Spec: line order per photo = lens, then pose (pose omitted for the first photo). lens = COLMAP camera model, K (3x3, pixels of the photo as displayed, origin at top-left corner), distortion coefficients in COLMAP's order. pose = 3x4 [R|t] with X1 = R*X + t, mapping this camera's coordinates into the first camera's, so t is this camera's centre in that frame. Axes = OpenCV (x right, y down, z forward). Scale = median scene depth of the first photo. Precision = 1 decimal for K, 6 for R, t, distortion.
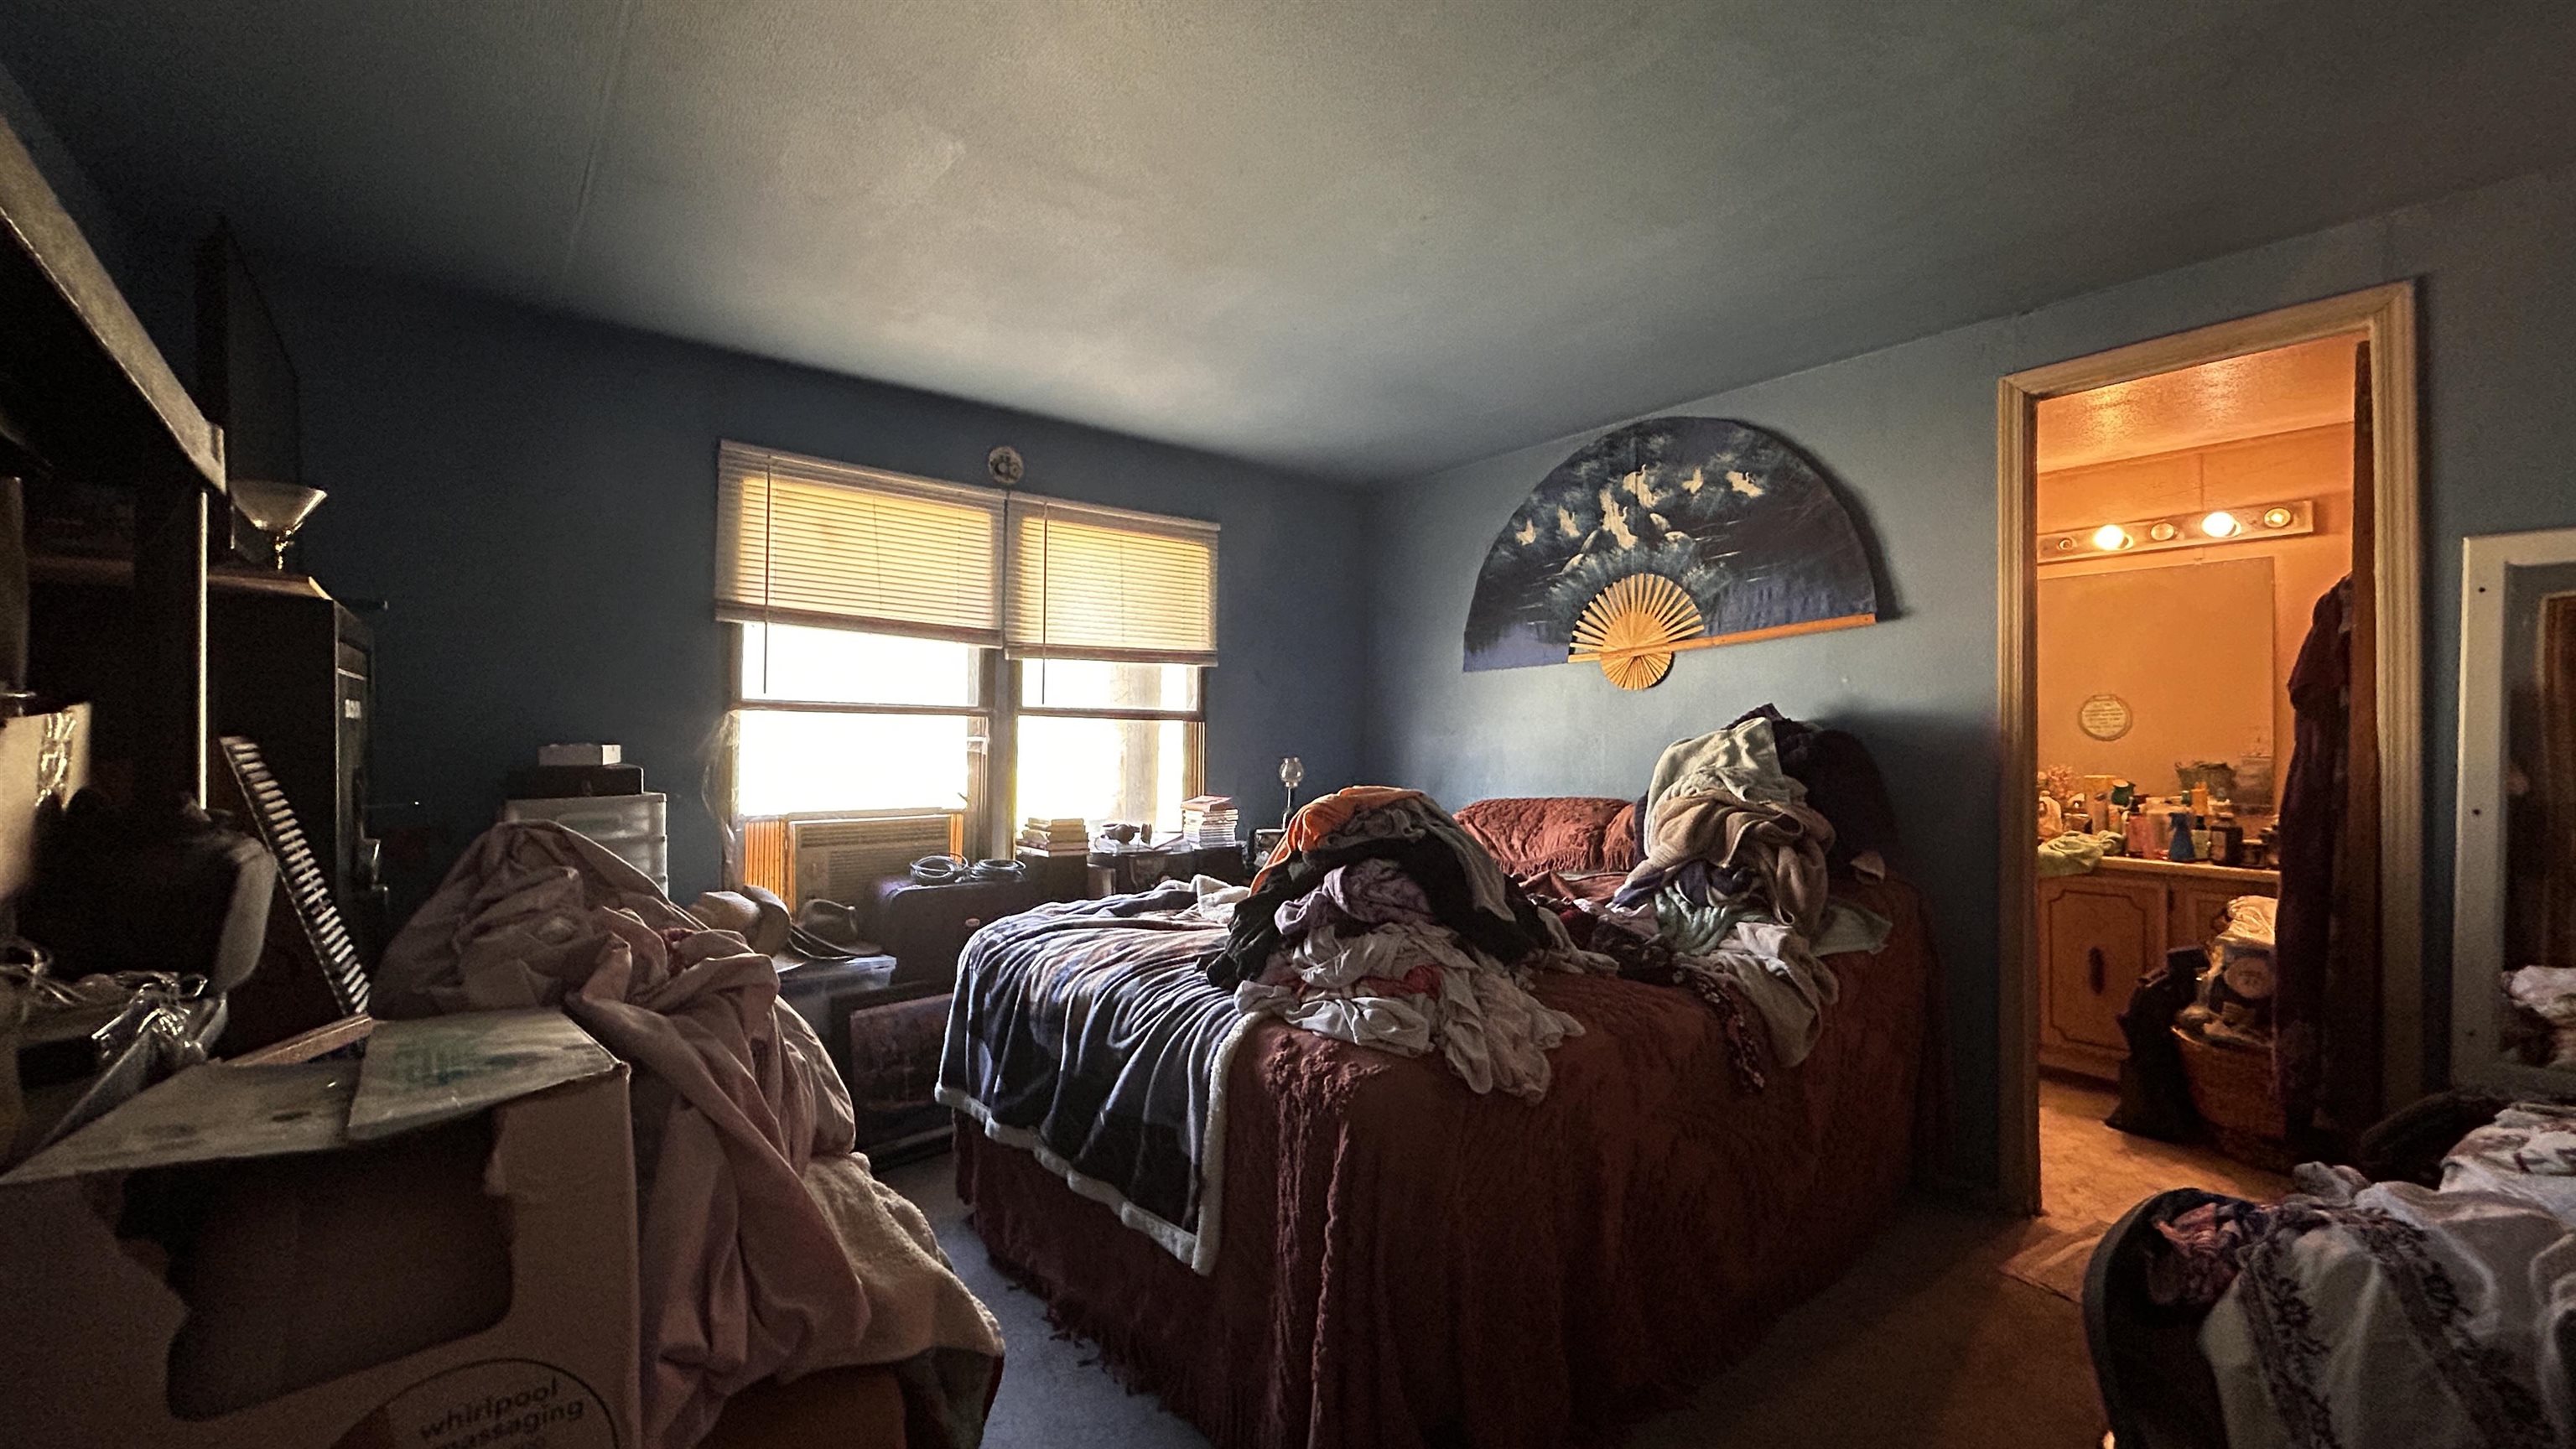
lens RADIAL K [[1020.1, 0, 1285.9], [0, 1020.1, 730.3], [0, 0, 1]] dist [-0.002596, 0.000073]
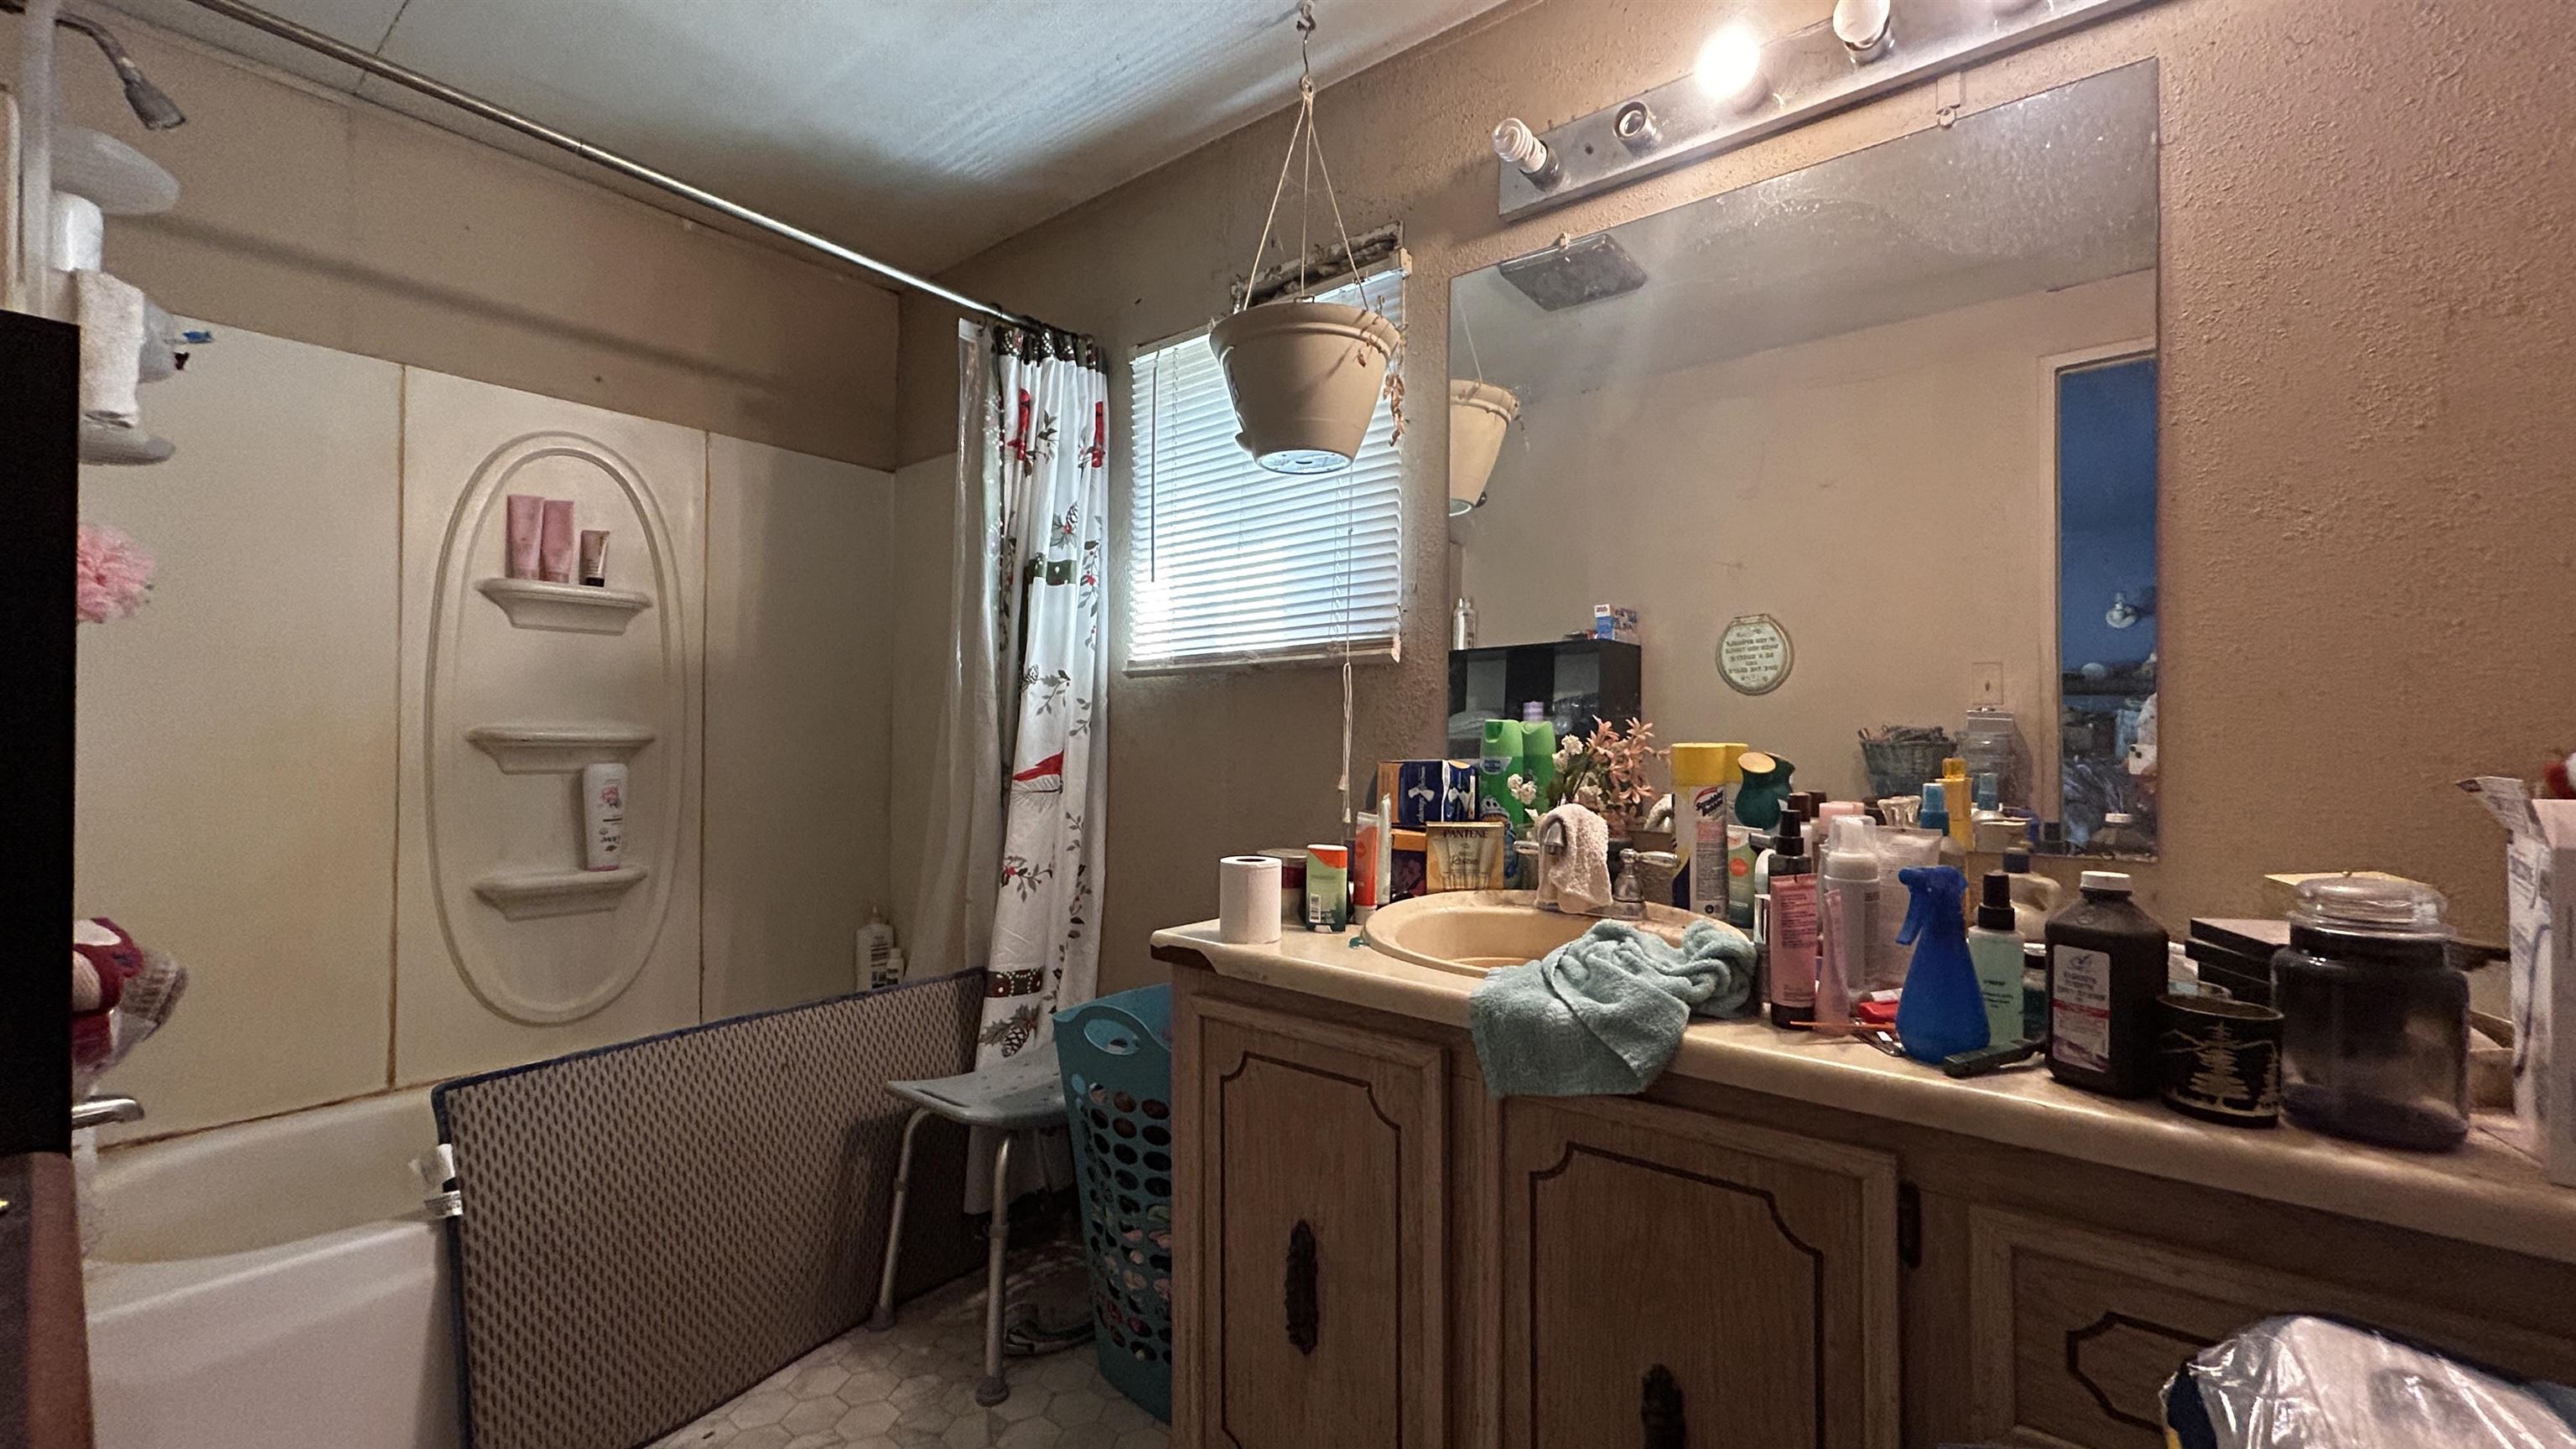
lens RADIAL K [[1020.1, 0, 1286.1], [0, 1020.1, 728.3], [0, 0, 1]] dist [-0.002596, 0.000073]
pose [[0.974724, -0.003382, 0.223389, 0.633769], [0.003061, 0.999994, 0.001781, 0.042576], [-0.223394, -0.001053, 0.974728, 0.753984]]
